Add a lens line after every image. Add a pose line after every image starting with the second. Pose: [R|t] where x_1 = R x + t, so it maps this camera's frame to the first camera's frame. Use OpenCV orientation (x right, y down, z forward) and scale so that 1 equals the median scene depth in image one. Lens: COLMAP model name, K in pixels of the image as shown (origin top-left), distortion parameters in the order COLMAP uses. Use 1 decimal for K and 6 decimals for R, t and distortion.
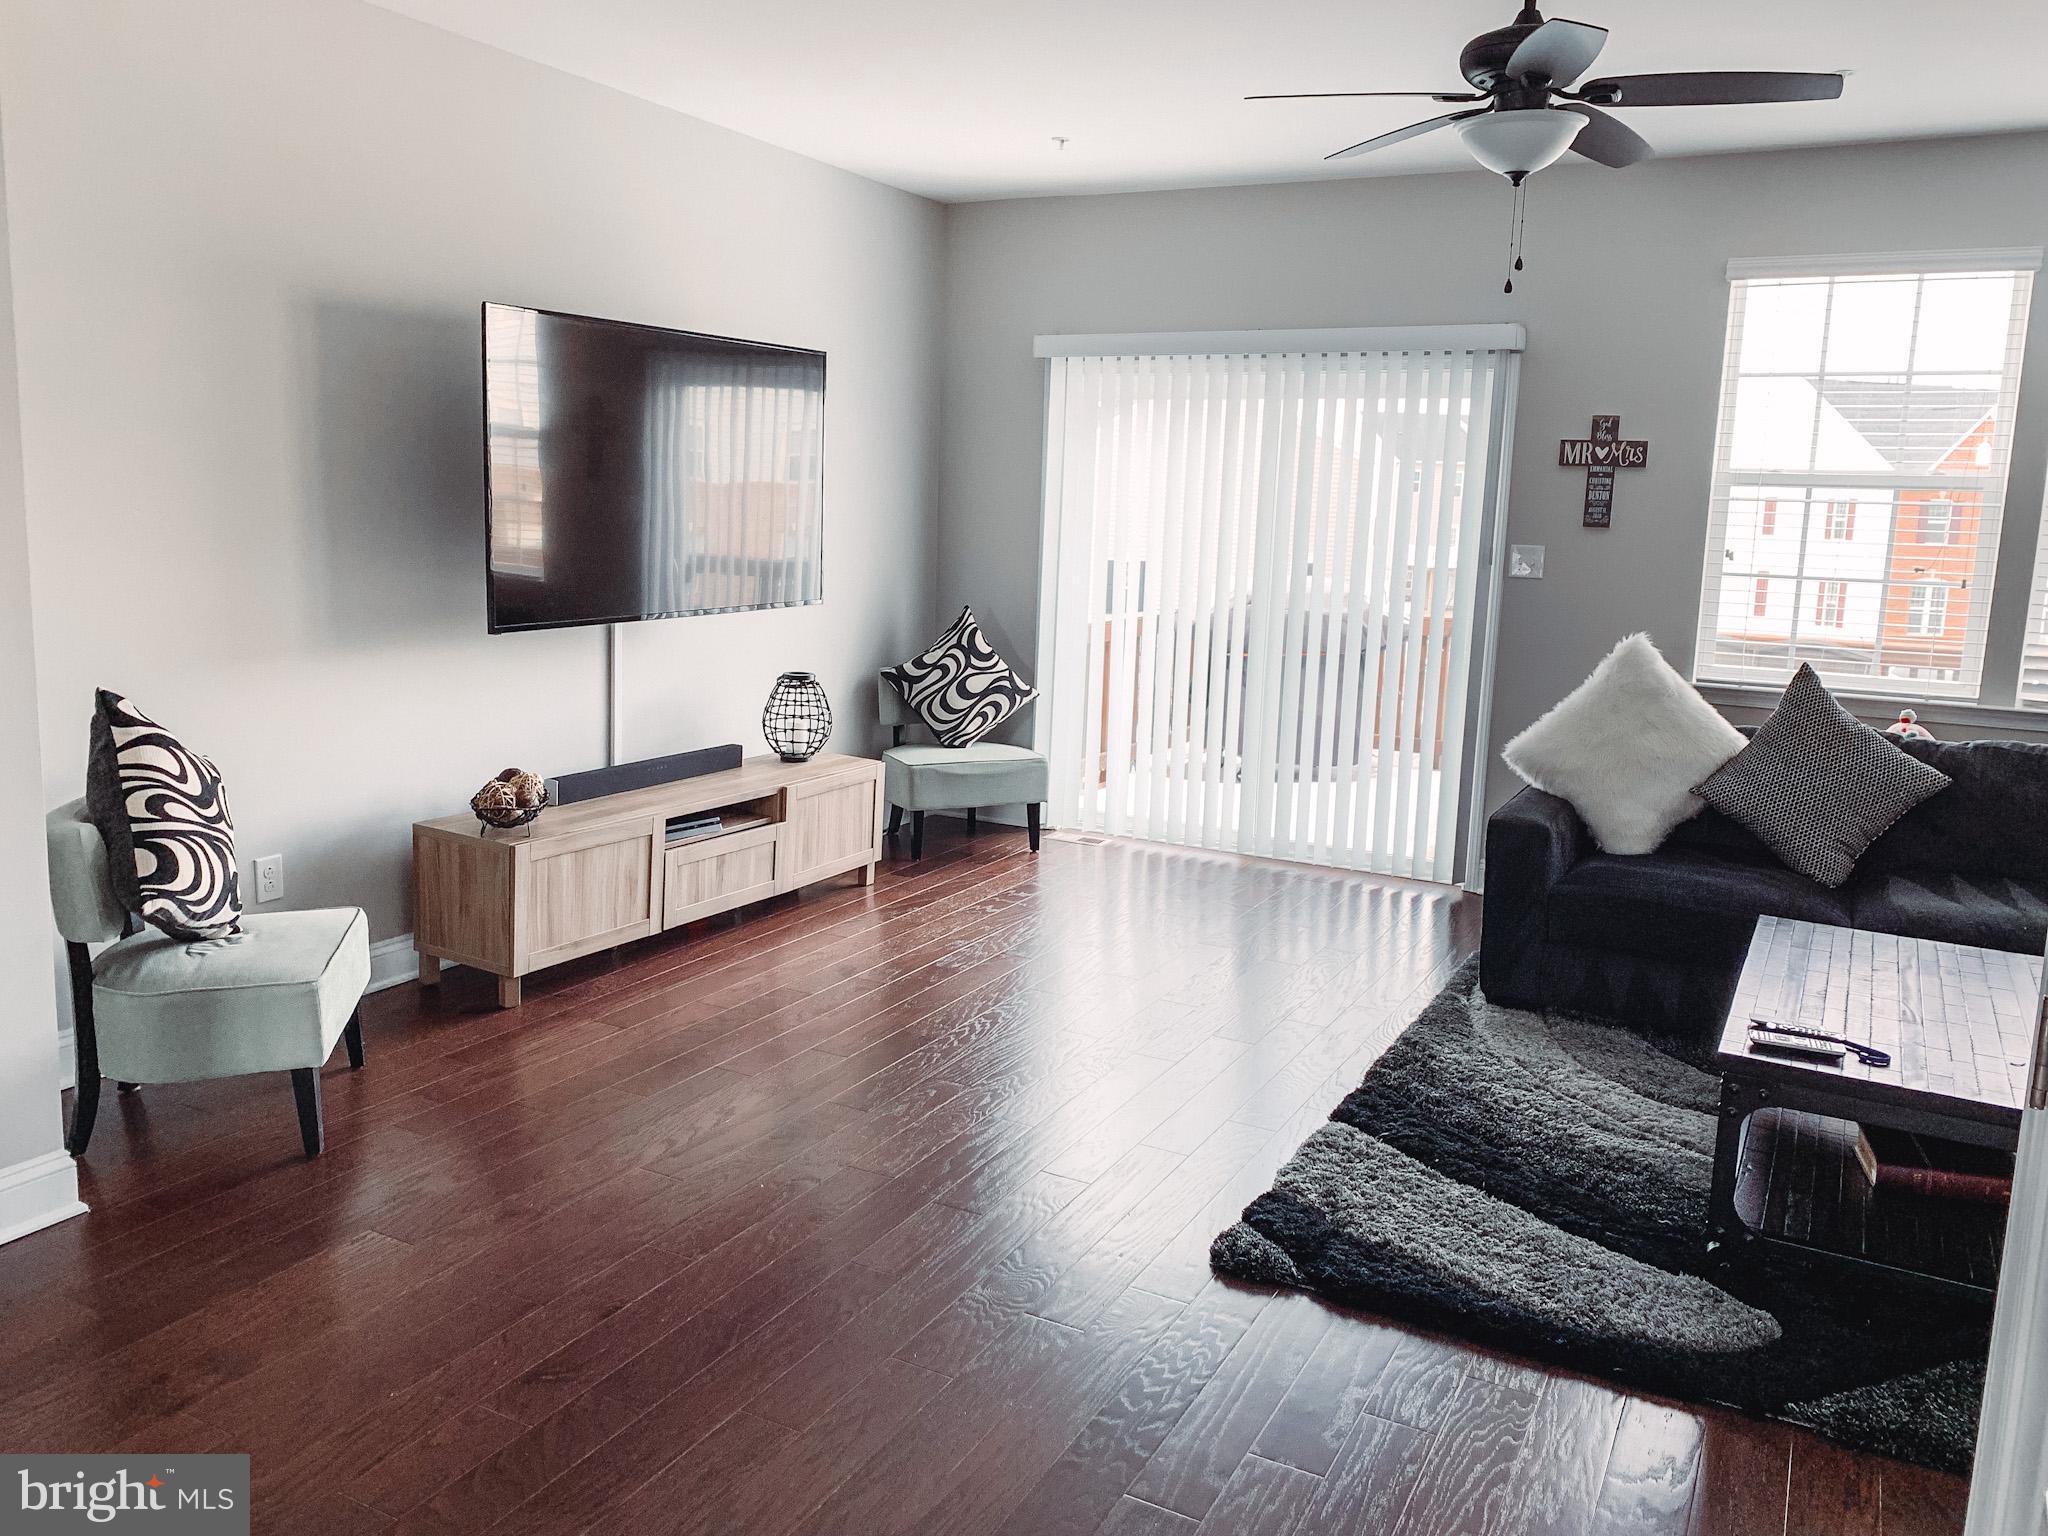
lens RADIAL K [[1559.6, 0, 989.1], [0, 1559.6, 748.5], [0, 0, 1]] dist [0.013731, 0.009440]
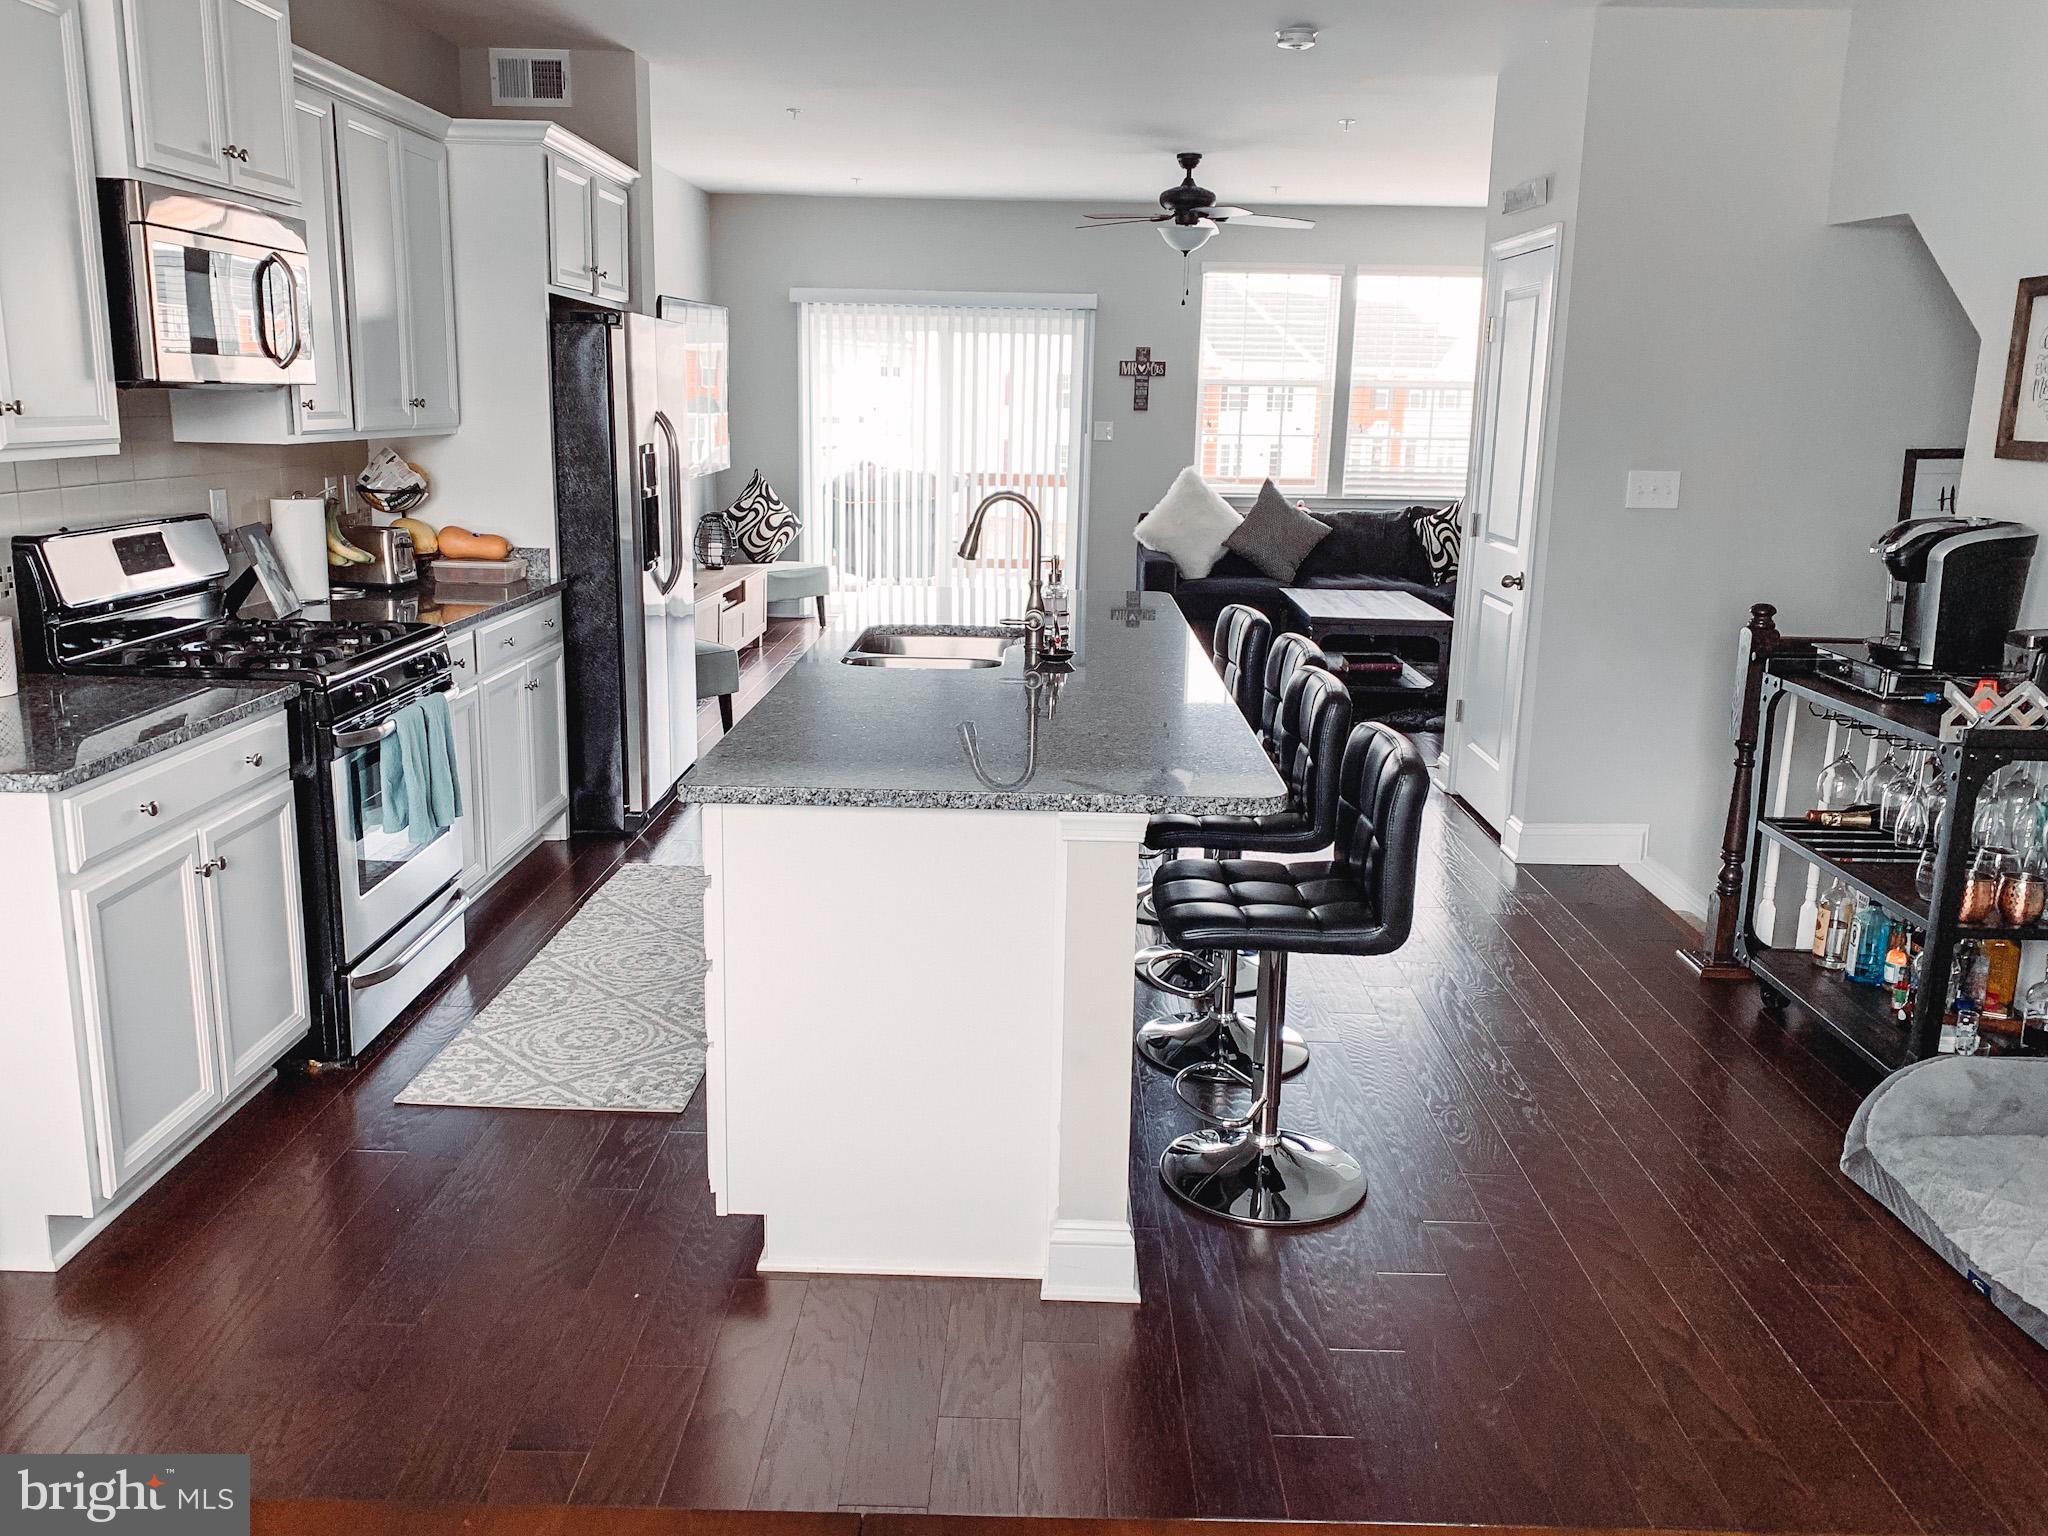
lens RADIAL K [[1673.7, 0, 1024.0], [0, 1673.7, 768.0], [0, 0, 1]] dist [0.057790, -0.046850]
pose [[0.883531, -0.113030, 0.454529, -0.653599], [0.080072, 0.992609, 0.091189, 0.079275], [-0.461477, -0.044174, 0.886052, -0.662965]]
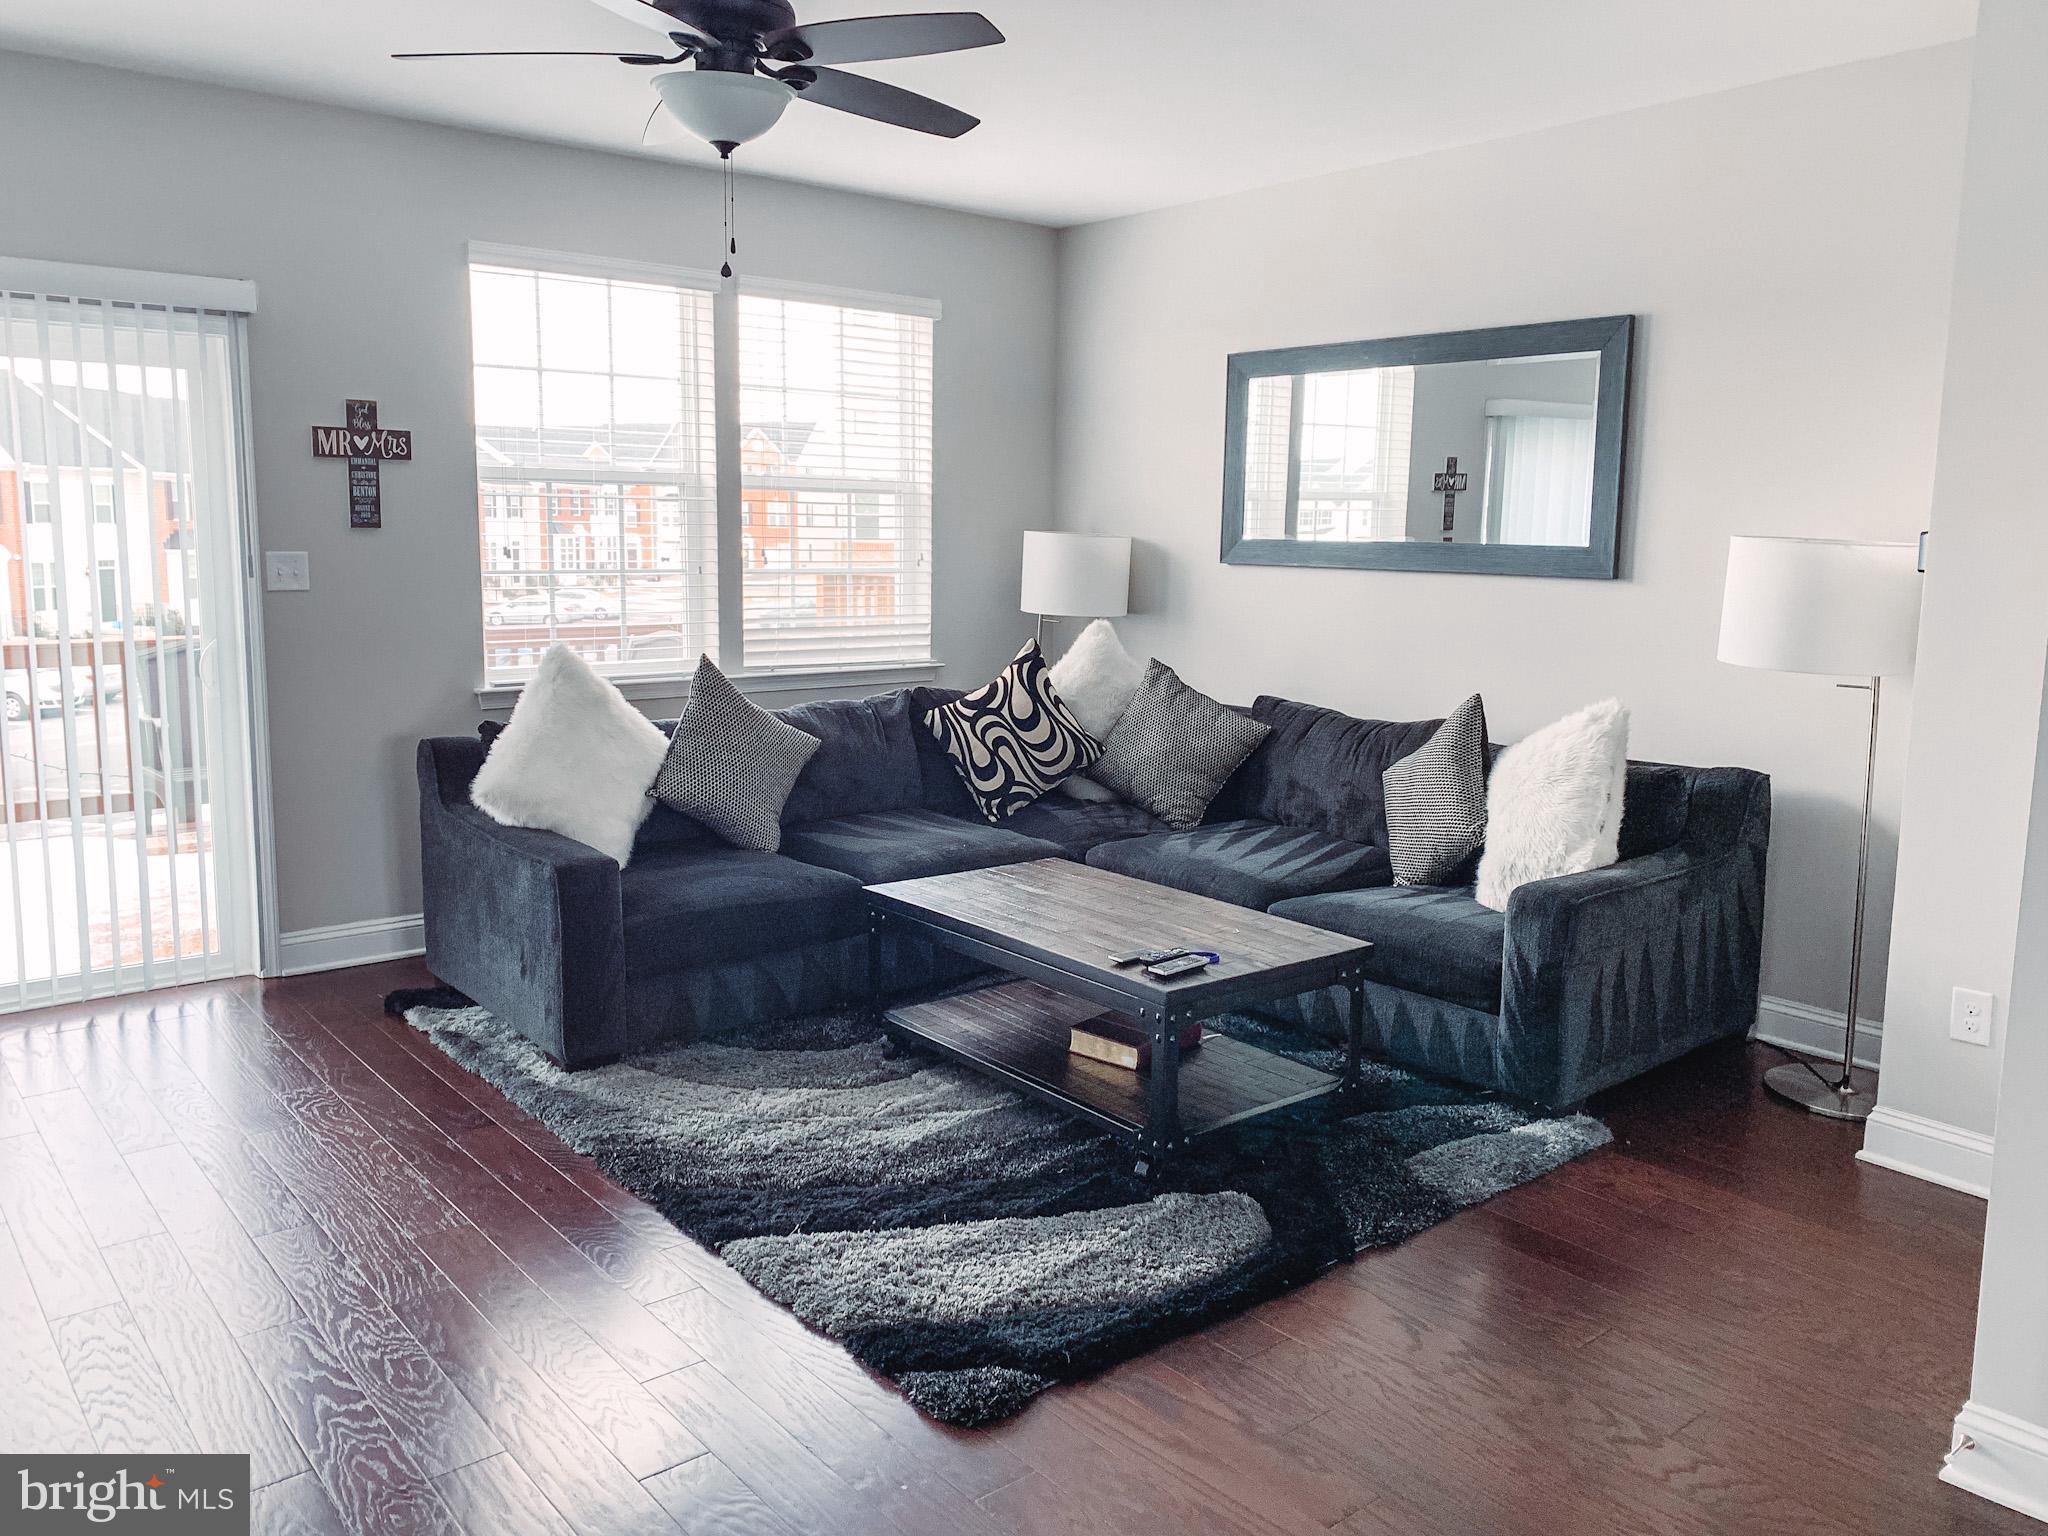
lens RADIAL K [[1560.6, 0, 1024.0], [0, 1560.6, 768.0], [0, 0, 1]] dist [0.086085, -0.154326]
pose [[0.379563, -0.164372, 0.910447, -0.301641], [0.145168, 0.982482, 0.116857, -0.059411], [-0.913706, 0.087813, 0.396775, 0.325851]]
